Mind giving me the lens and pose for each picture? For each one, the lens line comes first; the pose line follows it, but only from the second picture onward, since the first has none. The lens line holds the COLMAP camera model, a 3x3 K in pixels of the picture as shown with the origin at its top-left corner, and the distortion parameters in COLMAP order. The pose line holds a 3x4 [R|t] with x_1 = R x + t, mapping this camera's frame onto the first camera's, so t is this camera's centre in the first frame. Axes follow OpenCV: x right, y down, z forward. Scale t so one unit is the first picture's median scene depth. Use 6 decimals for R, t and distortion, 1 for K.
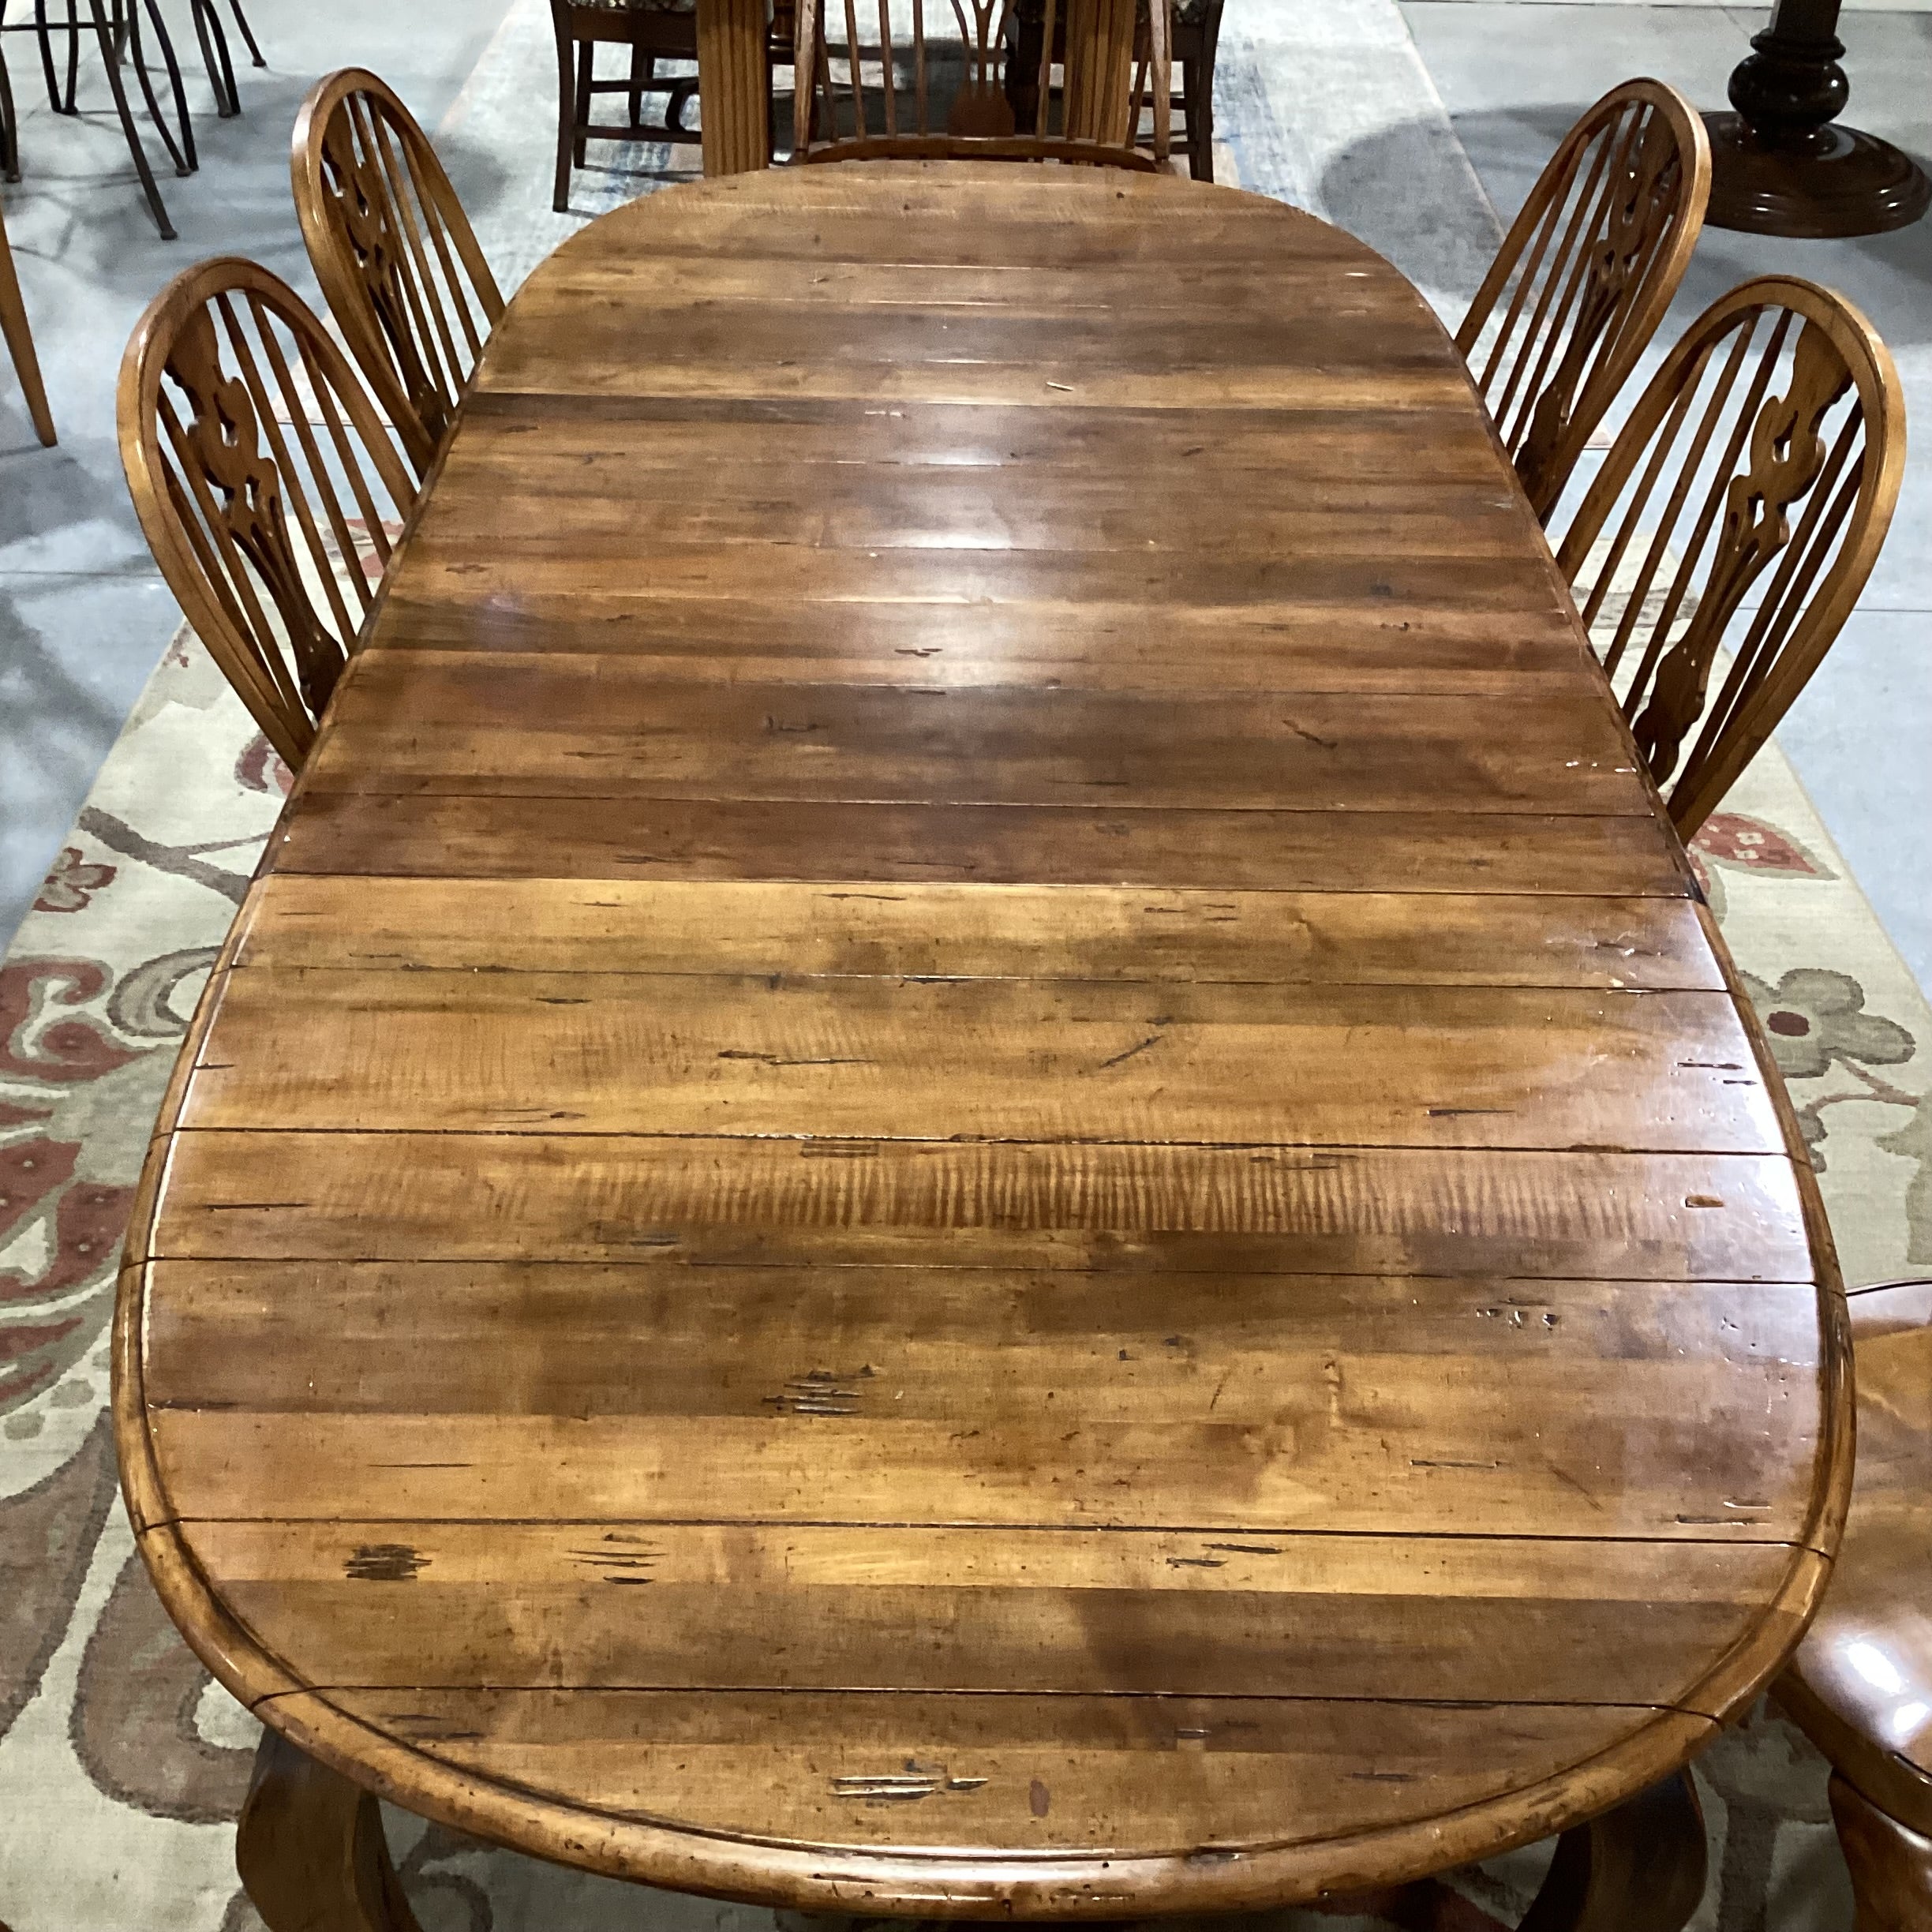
lens RADIAL K [[2305.5, 0, 1004.6], [0, 2305.5, 959.7], [0, 0, 1]] dist [0.160312, -0.341380]
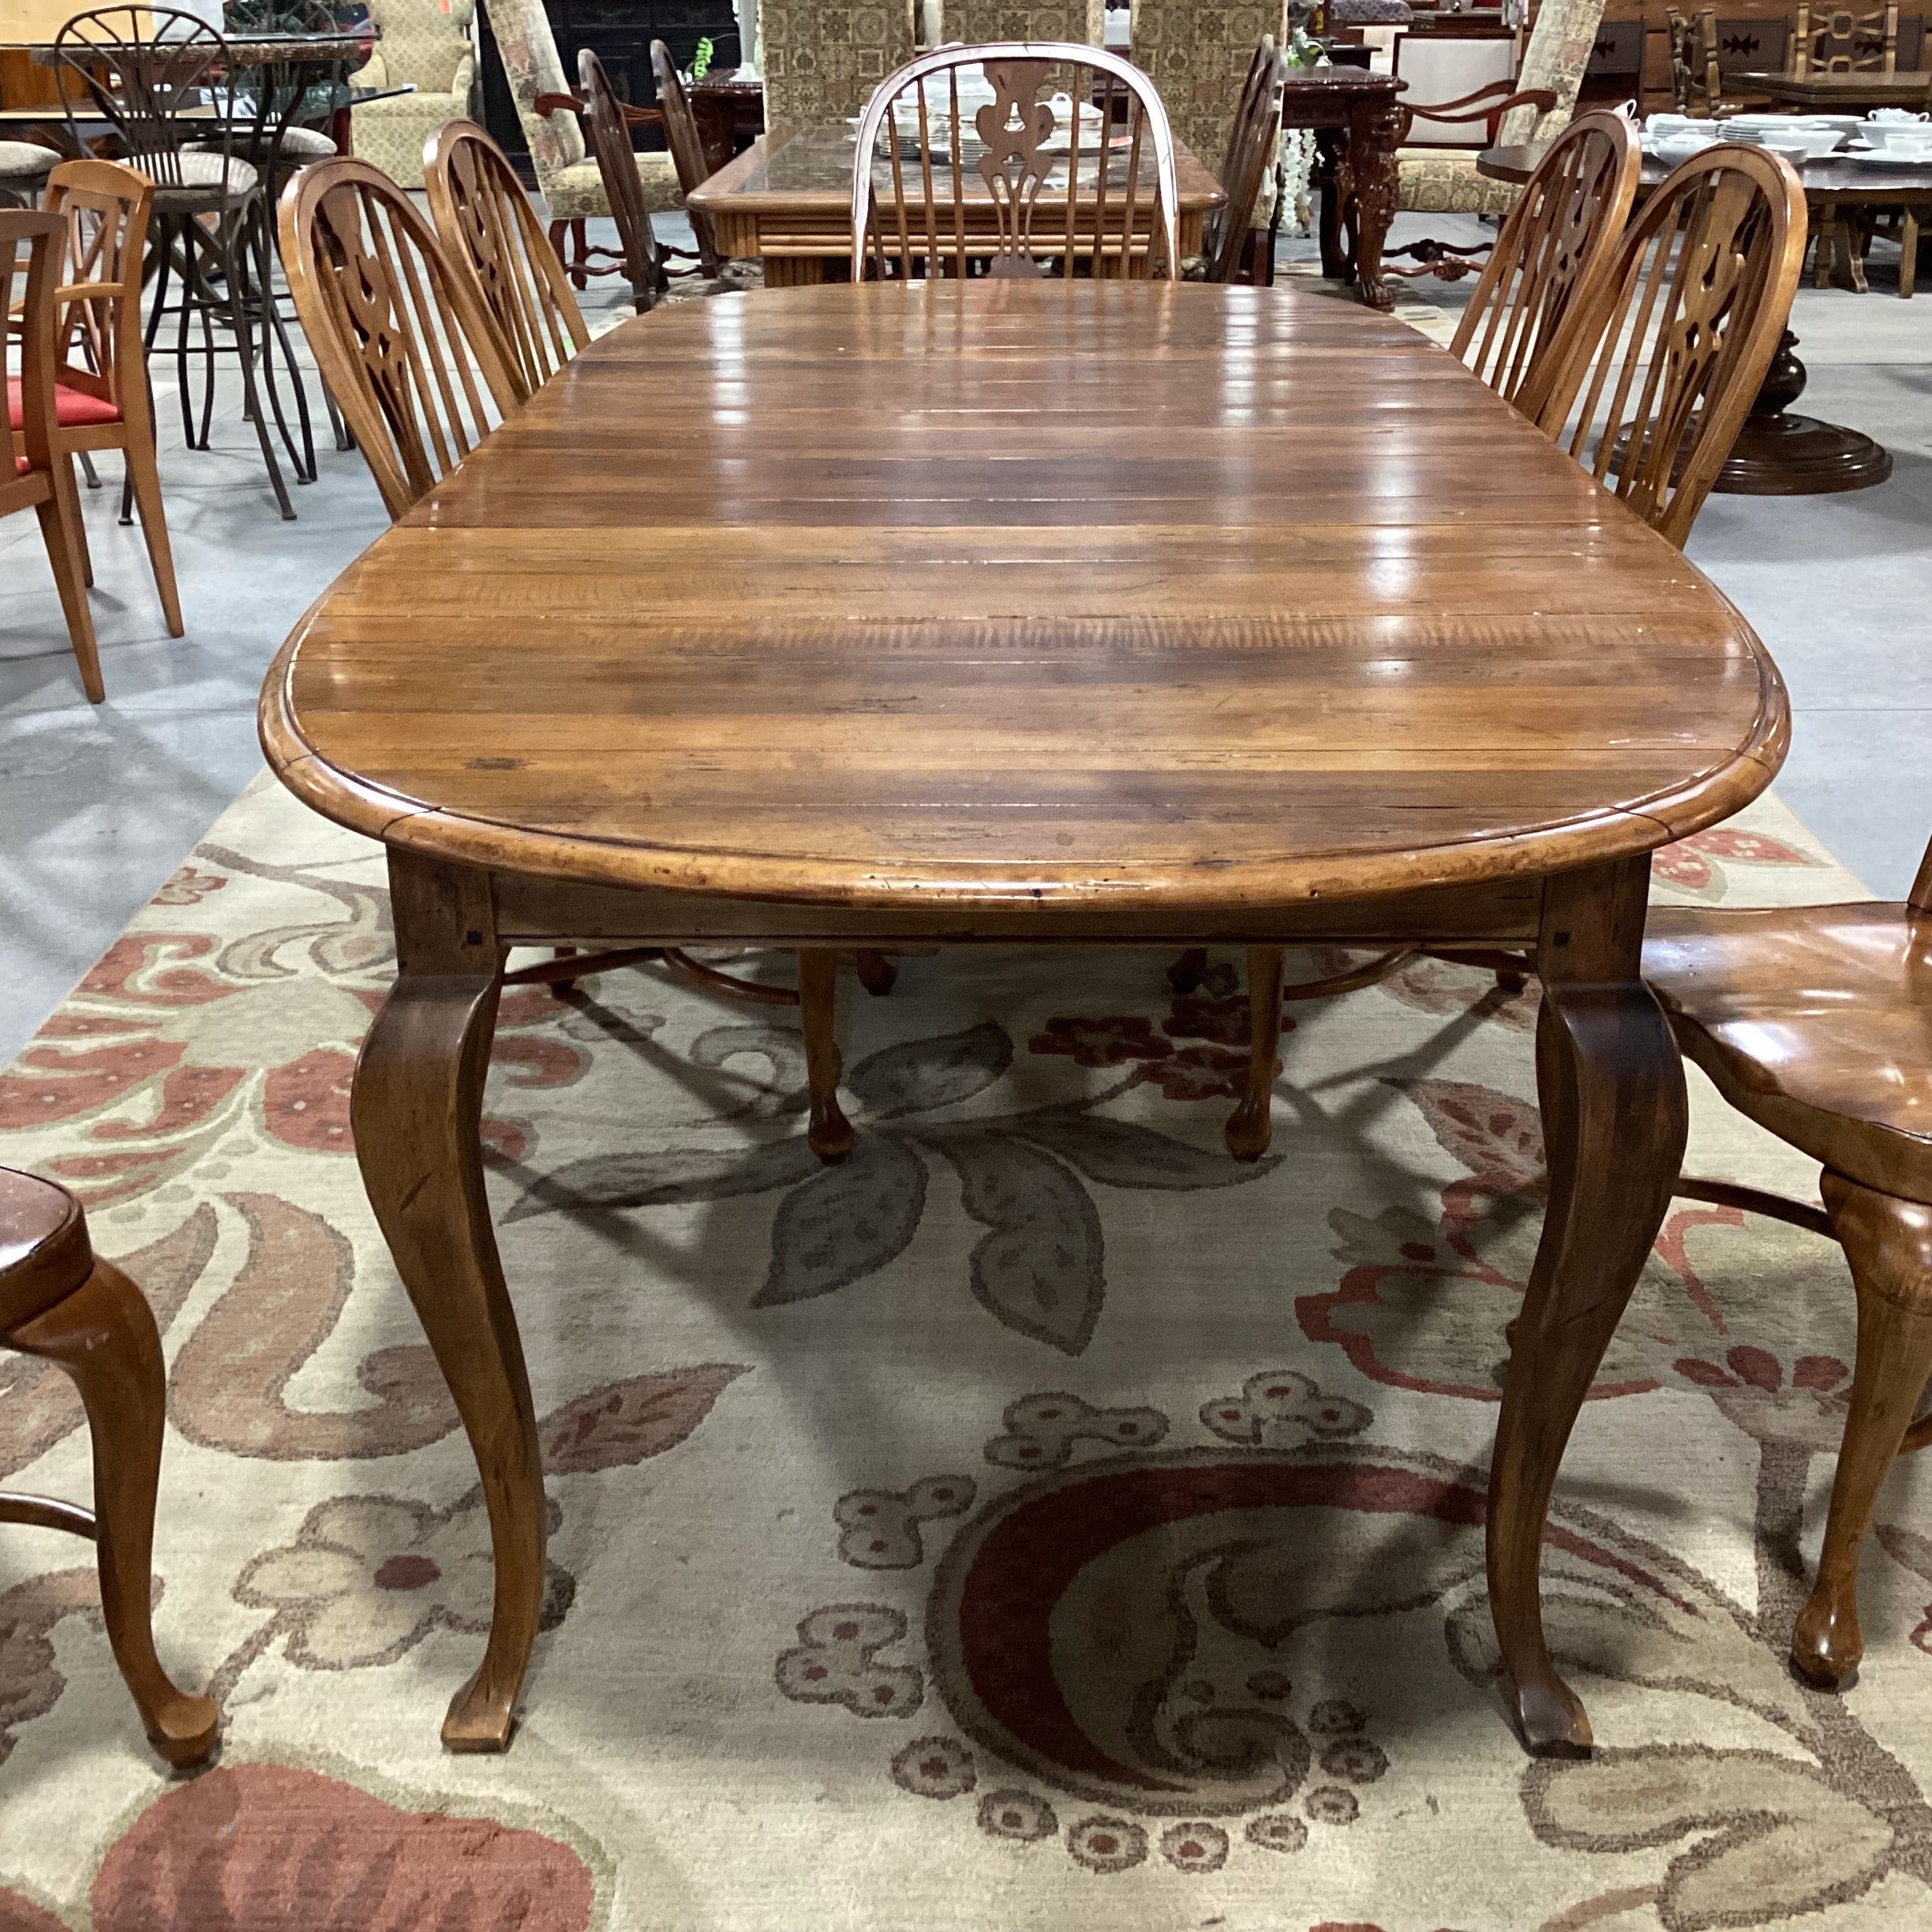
lens RADIAL K [[2305.5, 0, 1004.6], [0, 2305.5, 959.7], [0, 0, 1]] dist [0.160312, -0.341380]
pose [[0.999525, -0.021461, -0.022121, 0.003896], [0.015842, 0.973404, -0.228547, 0.285621], [0.026438, 0.228088, 0.973281, -0.039800]]
